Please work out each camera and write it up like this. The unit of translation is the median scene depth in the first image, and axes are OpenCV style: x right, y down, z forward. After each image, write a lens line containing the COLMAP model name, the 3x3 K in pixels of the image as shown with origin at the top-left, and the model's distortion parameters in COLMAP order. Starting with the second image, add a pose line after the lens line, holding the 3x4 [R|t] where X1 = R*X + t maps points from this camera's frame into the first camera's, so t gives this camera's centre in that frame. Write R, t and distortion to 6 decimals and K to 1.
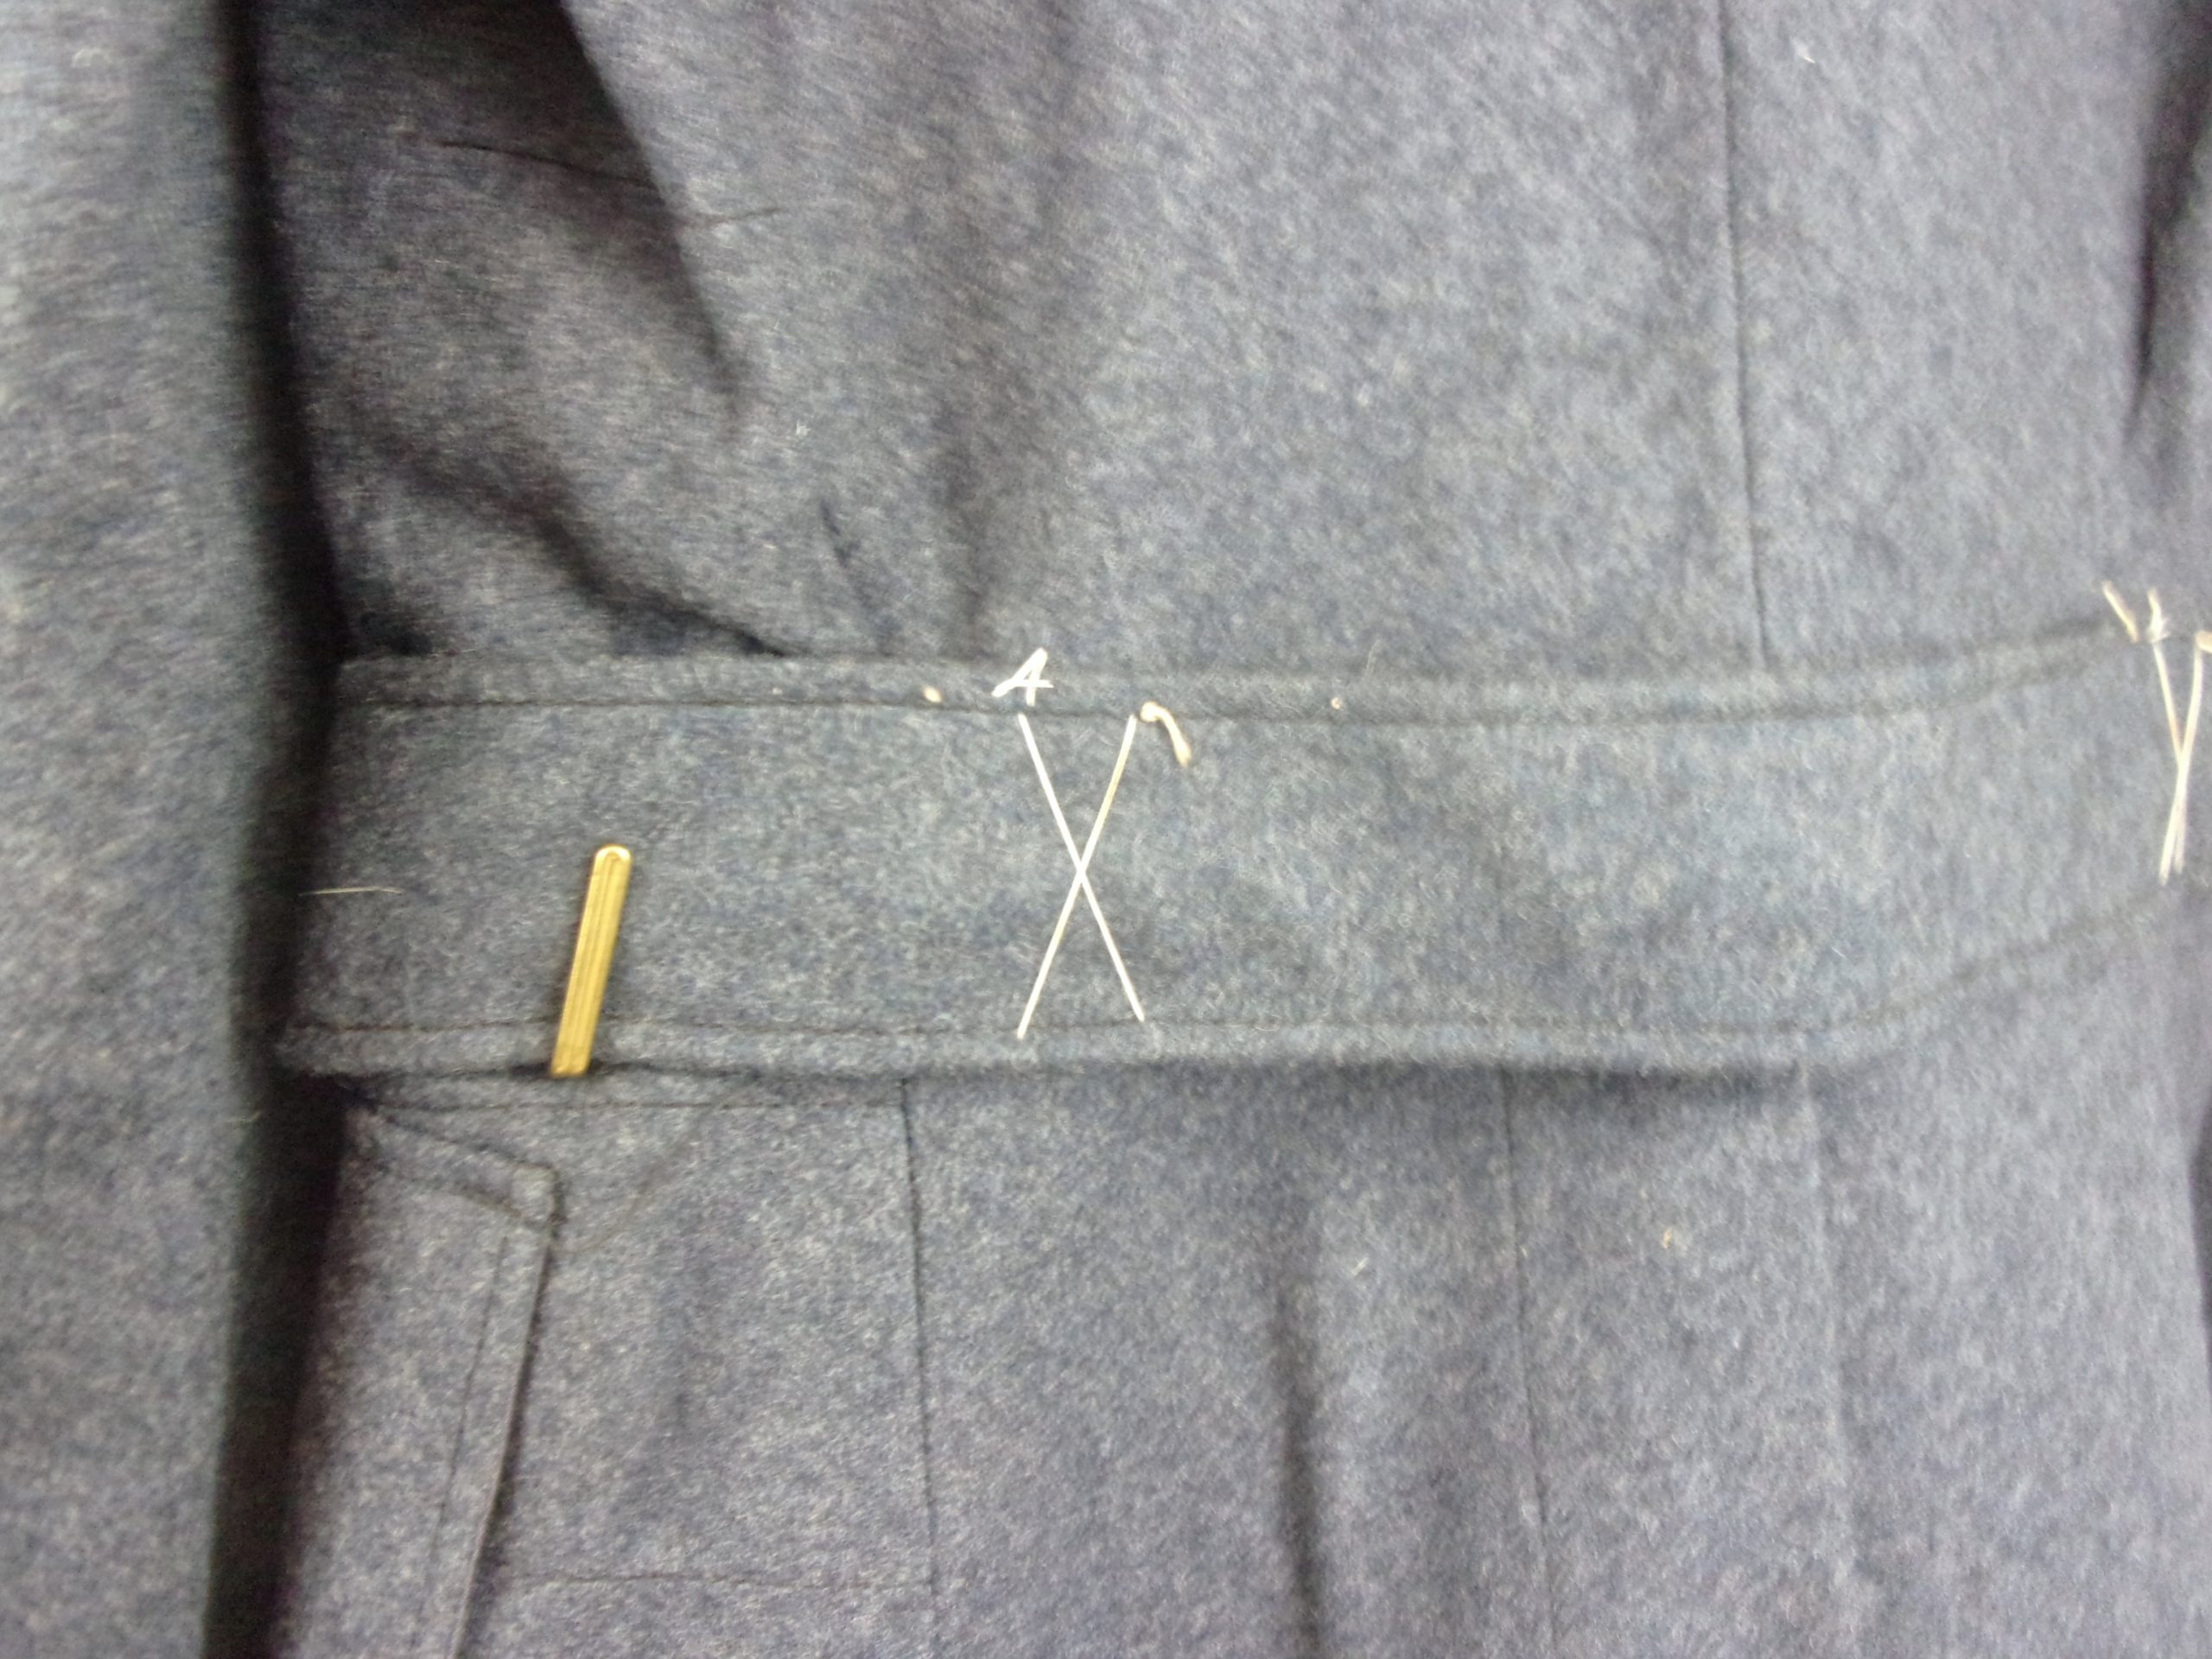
lens RADIAL K [[1888.3, 0, 1109.4], [0, 1888.3, 850.0], [0, 0, 1]] dist [0.043165, -0.072601]
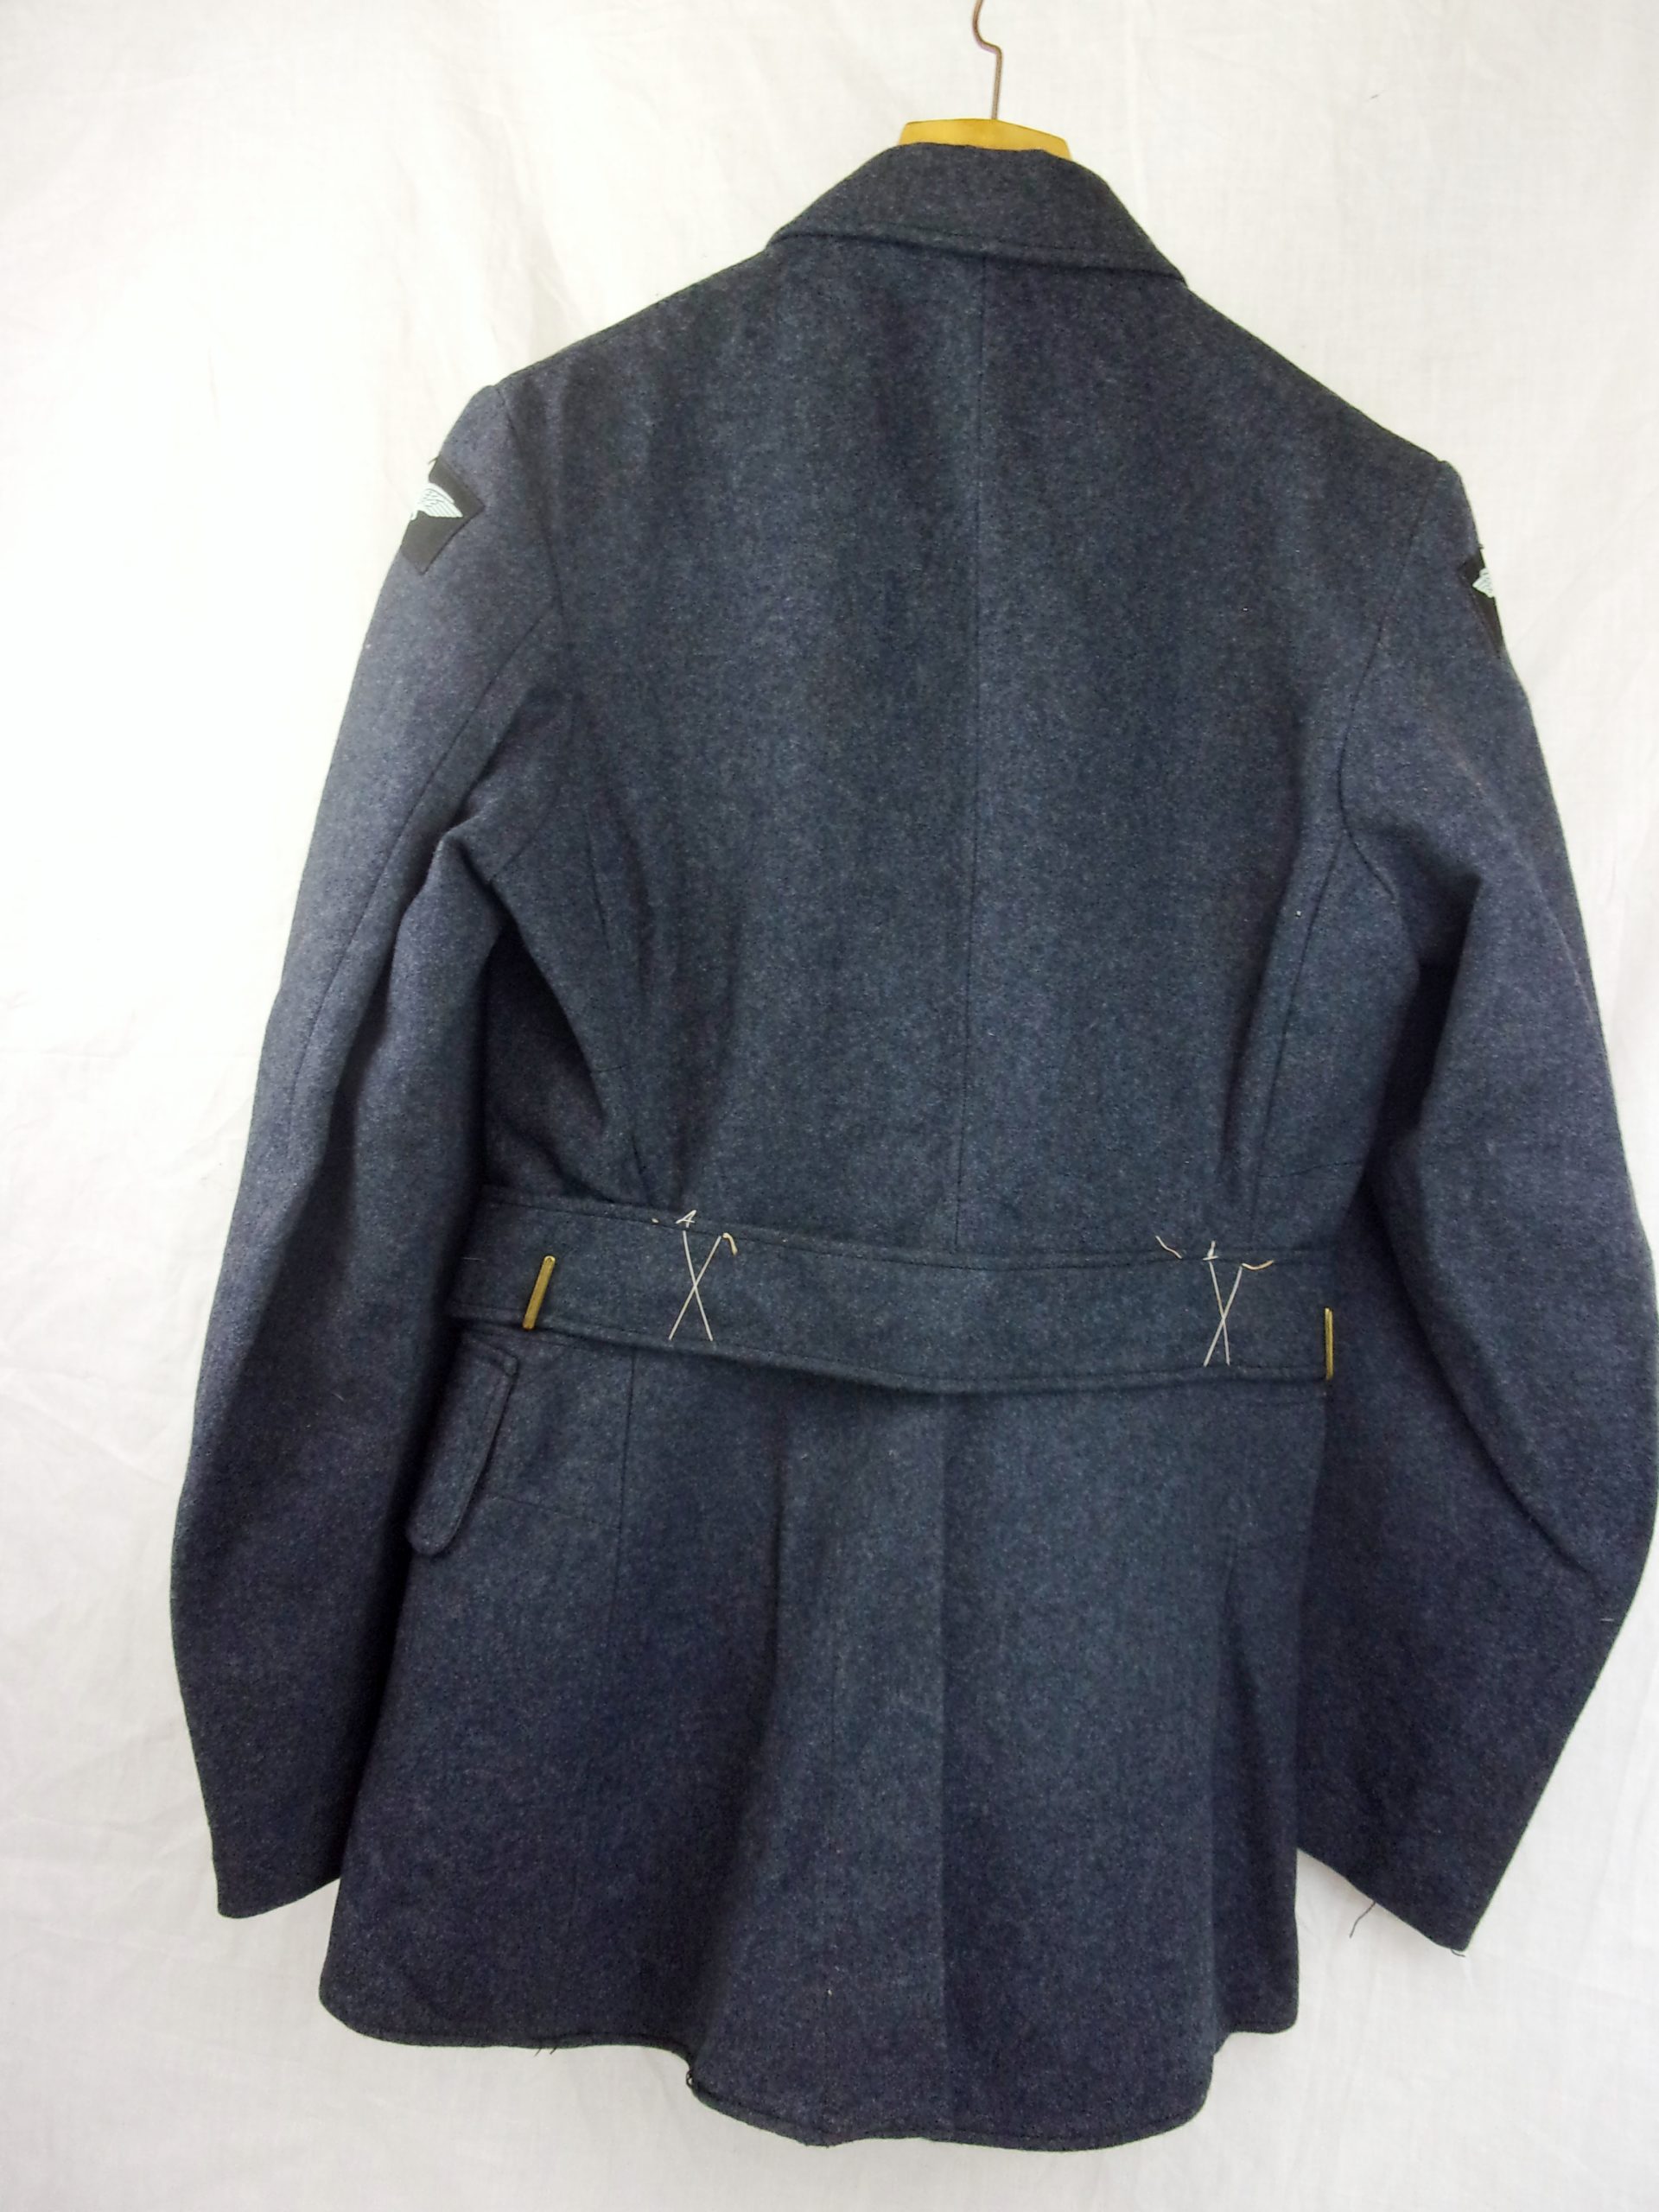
lens RADIAL K [[1888.3, 0, 835.2], [0, 1888.3, 1107.0], [0, 0, 1]] dist [0.043165, -0.072601]
pose [[0.952649, 0.111743, -0.282795, 0.982216], [-0.144383, 0.984728, -0.097280, -0.008121], [0.267606, 0.133505, 0.954235, -1.773723]]
